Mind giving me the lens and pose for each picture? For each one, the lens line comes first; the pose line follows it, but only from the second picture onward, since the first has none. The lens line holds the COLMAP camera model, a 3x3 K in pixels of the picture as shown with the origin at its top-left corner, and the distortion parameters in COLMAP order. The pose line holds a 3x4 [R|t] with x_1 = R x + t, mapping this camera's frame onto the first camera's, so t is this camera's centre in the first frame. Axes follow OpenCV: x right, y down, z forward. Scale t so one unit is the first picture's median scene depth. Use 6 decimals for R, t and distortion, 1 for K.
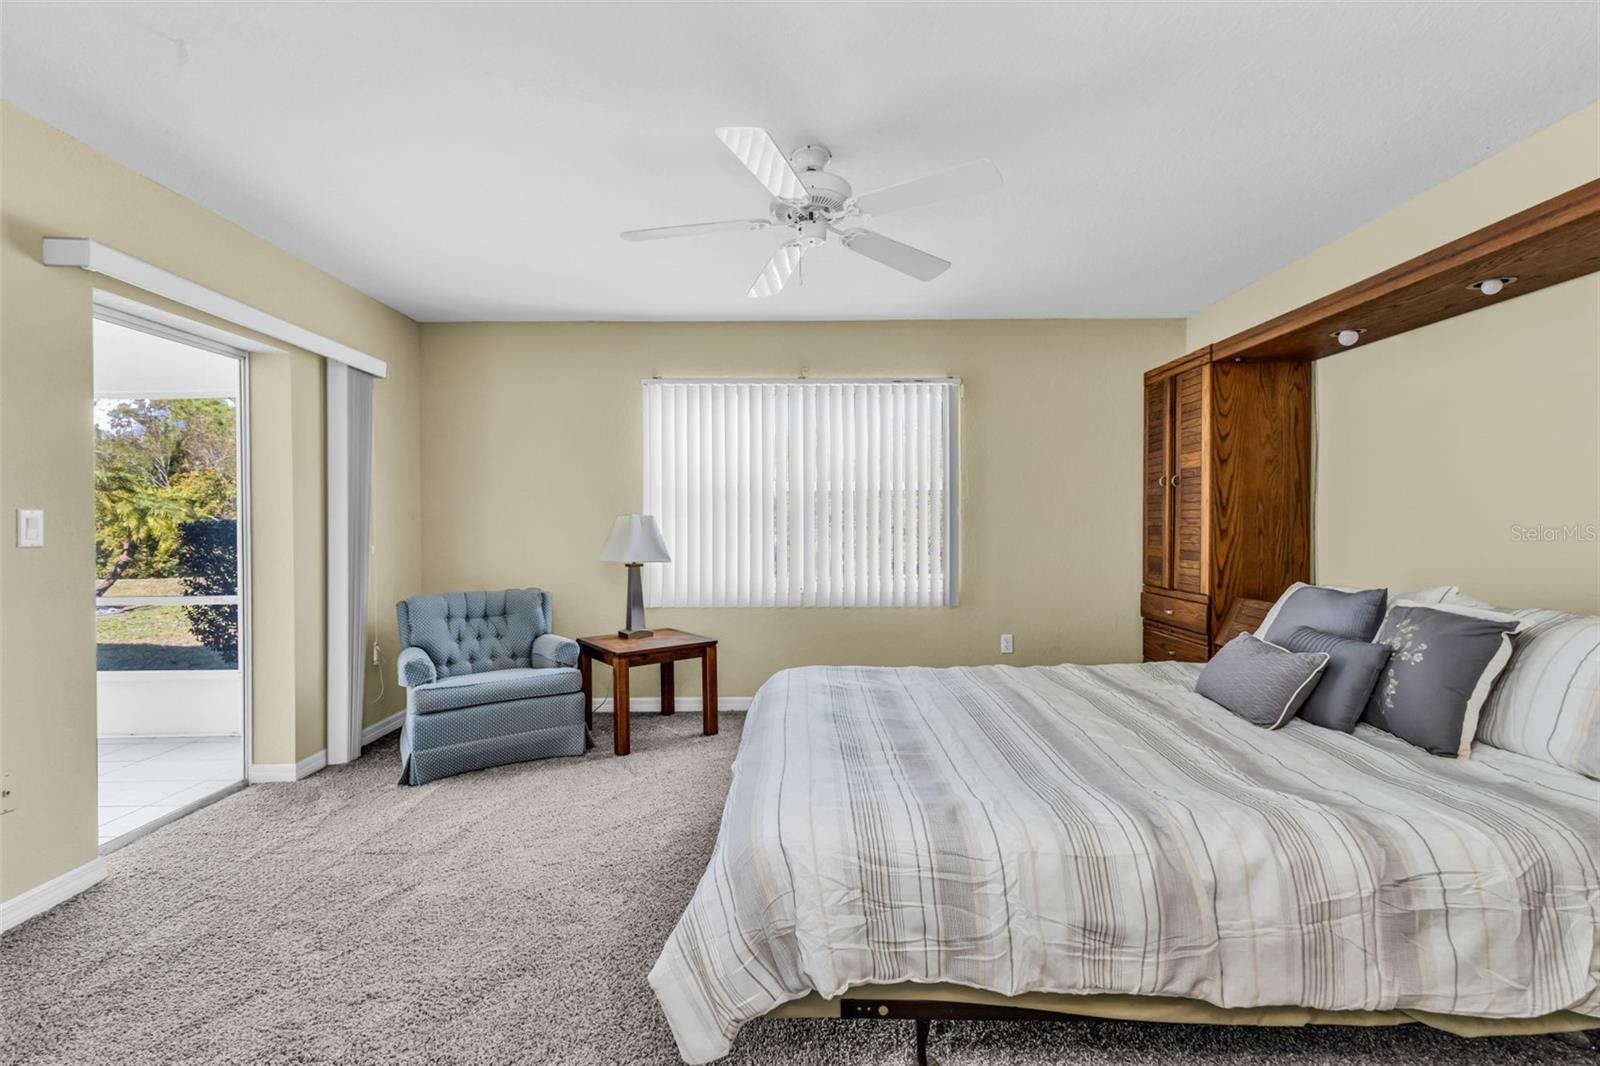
lens RADIAL K [[688.8, 0, 800.5], [0, 688.8, 526.9], [0, 0, 1]] dist [0.005022, 0.000372]
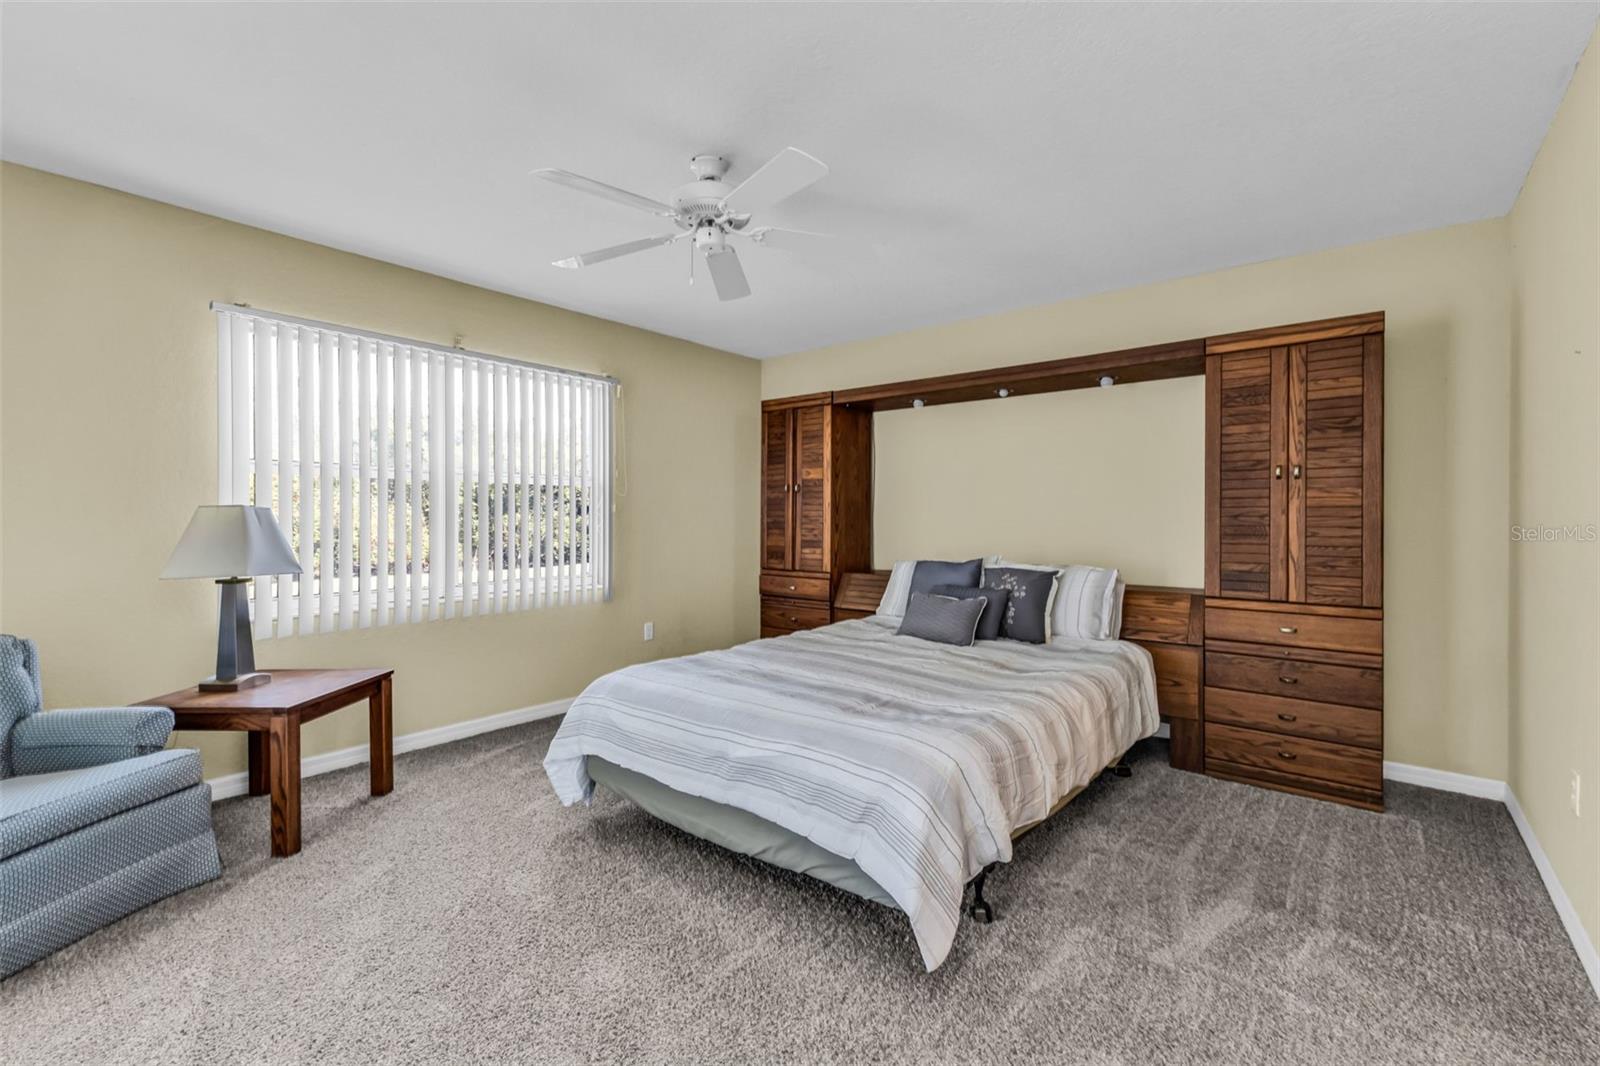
lens RADIAL K [[688.8, 0, 800.5], [0, 688.8, 526.9], [0, 0, 1]] dist [0.005022, 0.000372]
pose [[0.627437, -0.006118, 0.778644, -0.477749], [0.002279, 0.999979, 0.006021, -0.000489], [-0.778664, -0.002003, 0.627438, 0.166320]]
